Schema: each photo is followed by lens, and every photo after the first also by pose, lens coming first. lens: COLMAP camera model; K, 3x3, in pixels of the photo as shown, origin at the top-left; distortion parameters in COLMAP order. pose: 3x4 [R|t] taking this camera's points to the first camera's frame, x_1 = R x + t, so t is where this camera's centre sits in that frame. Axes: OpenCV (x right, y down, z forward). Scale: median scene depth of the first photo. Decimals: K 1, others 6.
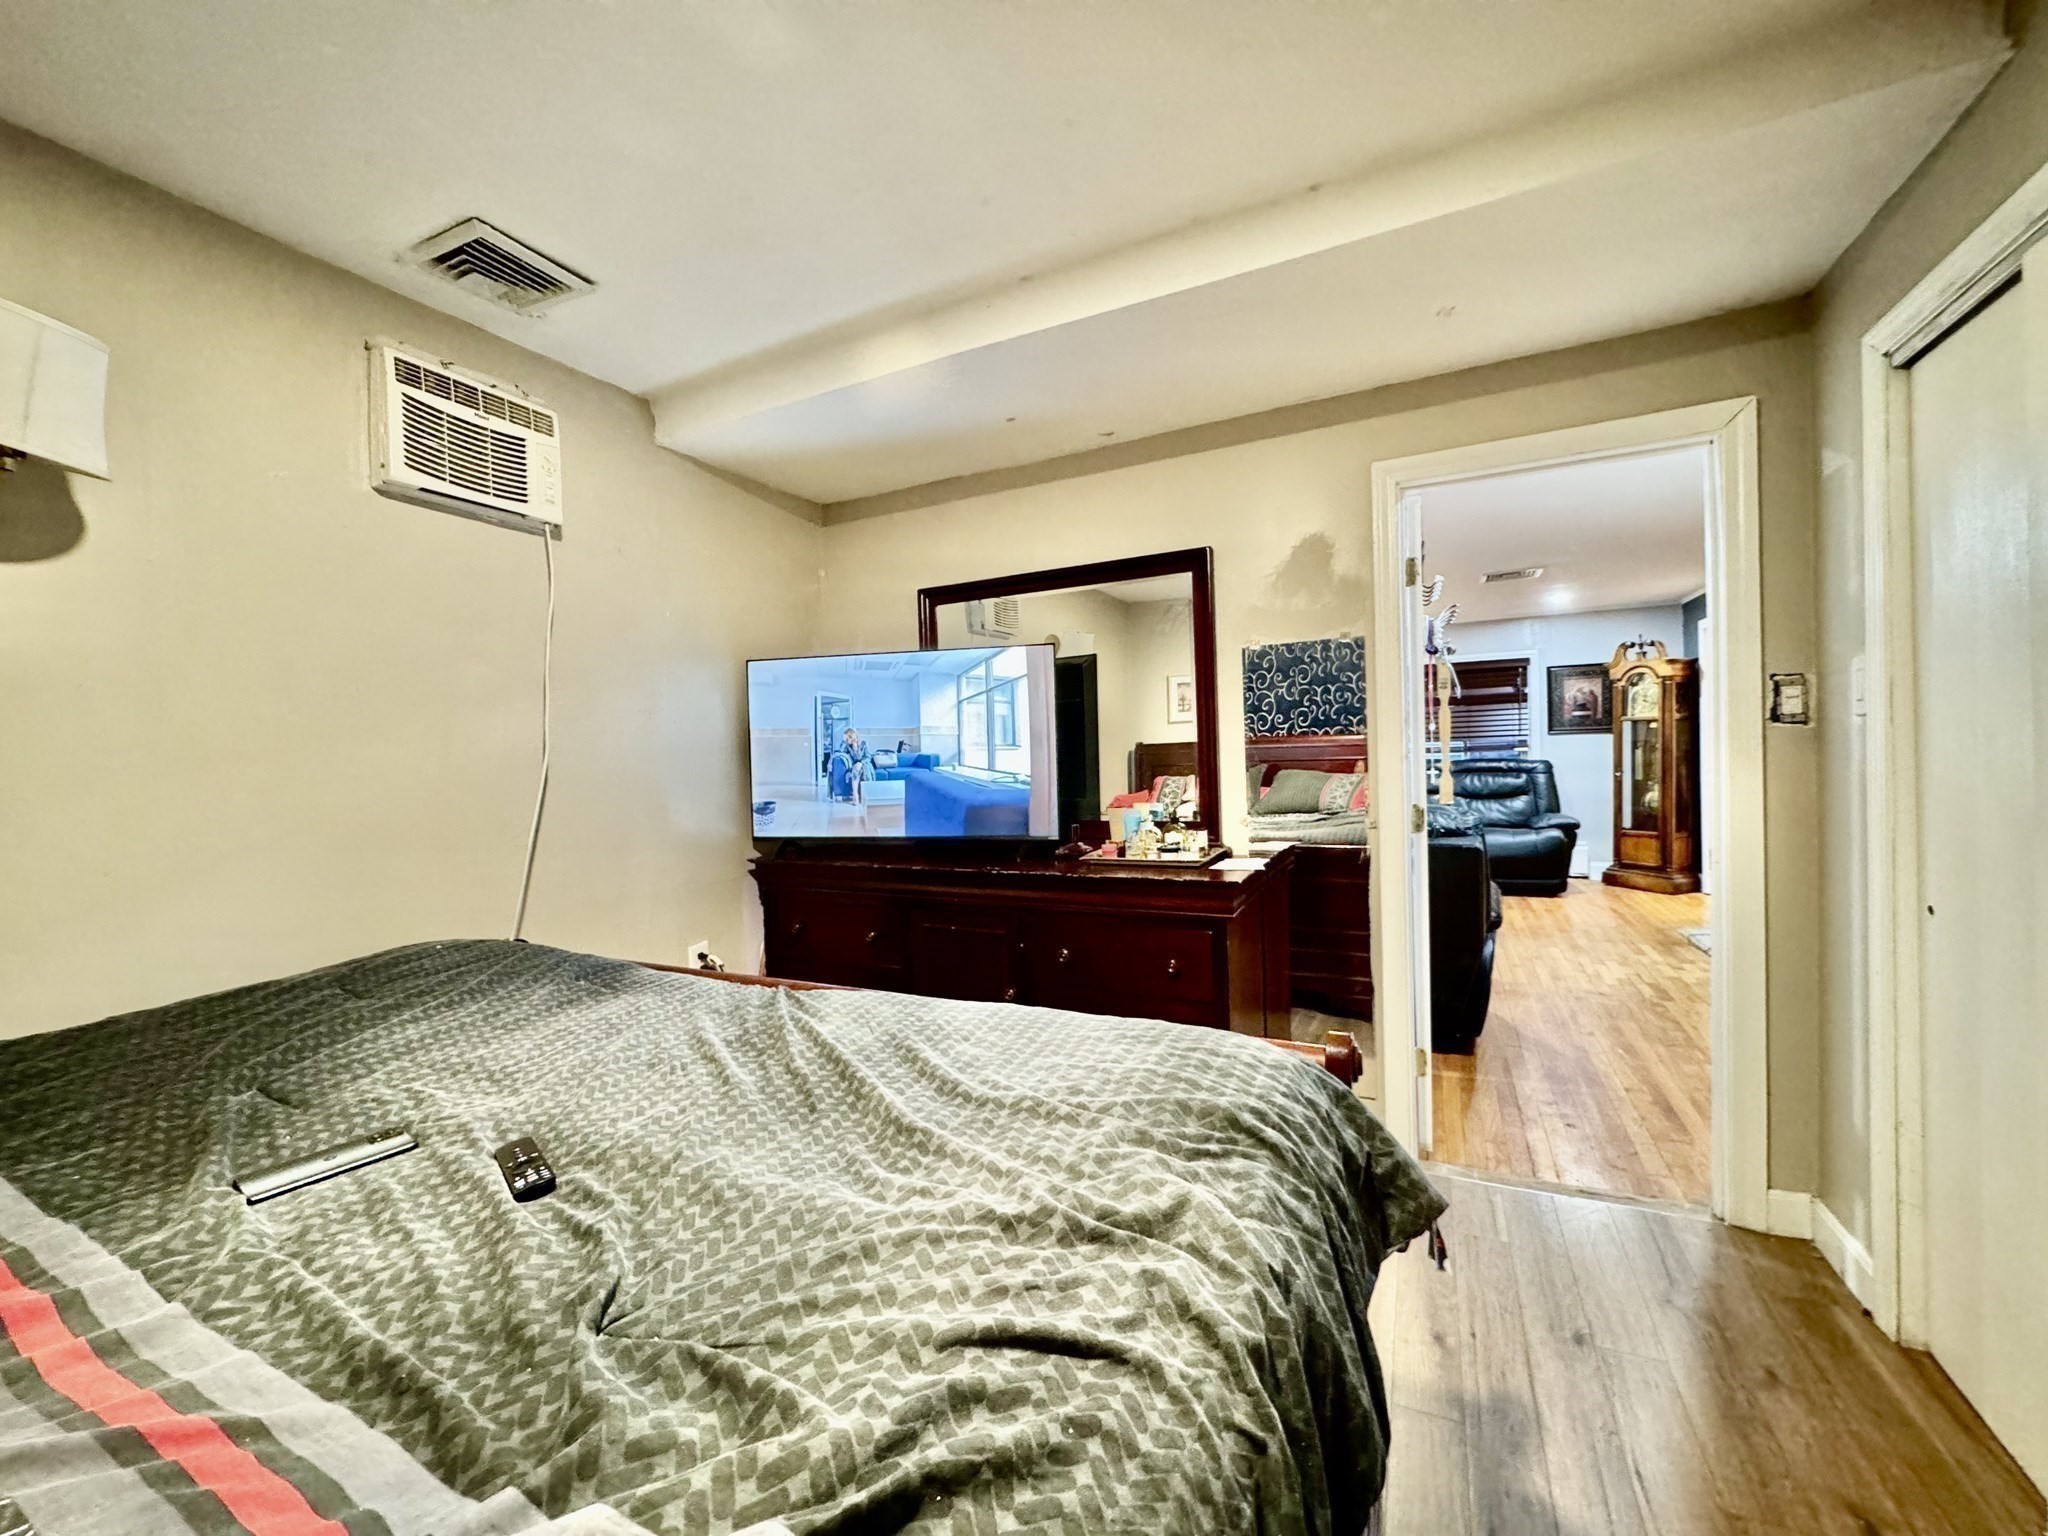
lens RADIAL K [[816.3, 0, 1022.1], [0, 816.3, 762.7], [0, 0, 1]] dist [-0.003131, 0.000083]
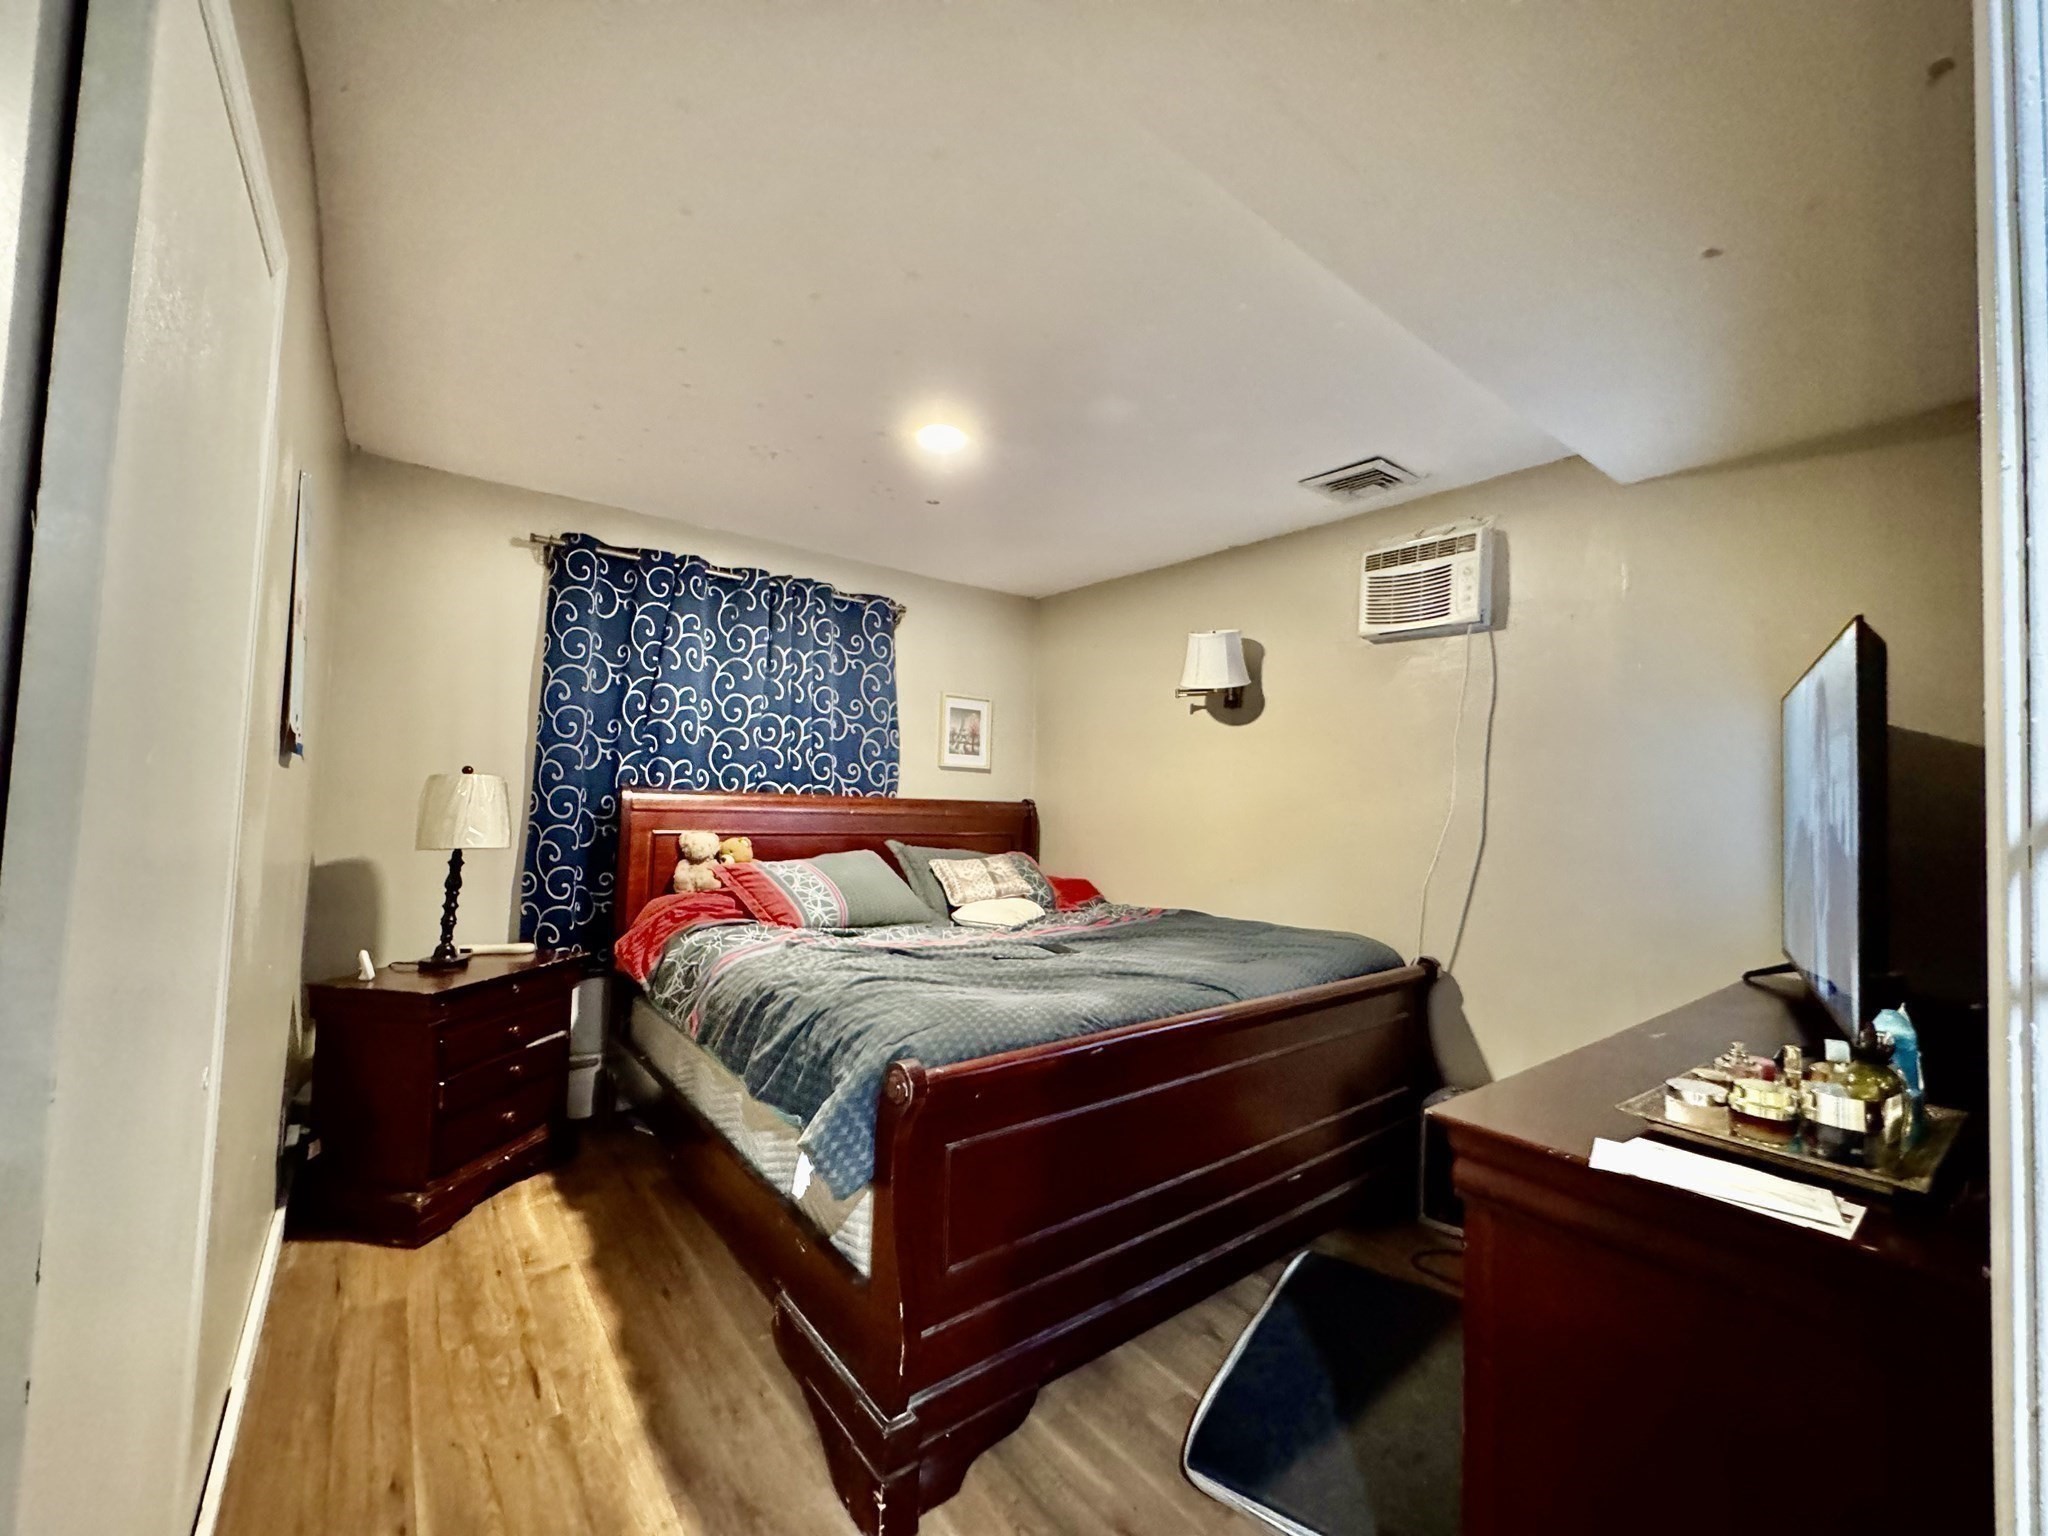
lens RADIAL K [[816.3, 0, 1023.8], [0, 816.3, 768.1], [0, 0, 1]] dist [-0.003131, 0.000083]
pose [[-0.437413, -0.019227, -0.899055, 0.859977], [-0.033070, 0.999439, -0.005284, -0.051589], [0.898652, 0.027421, -0.437803, 1.011211]]
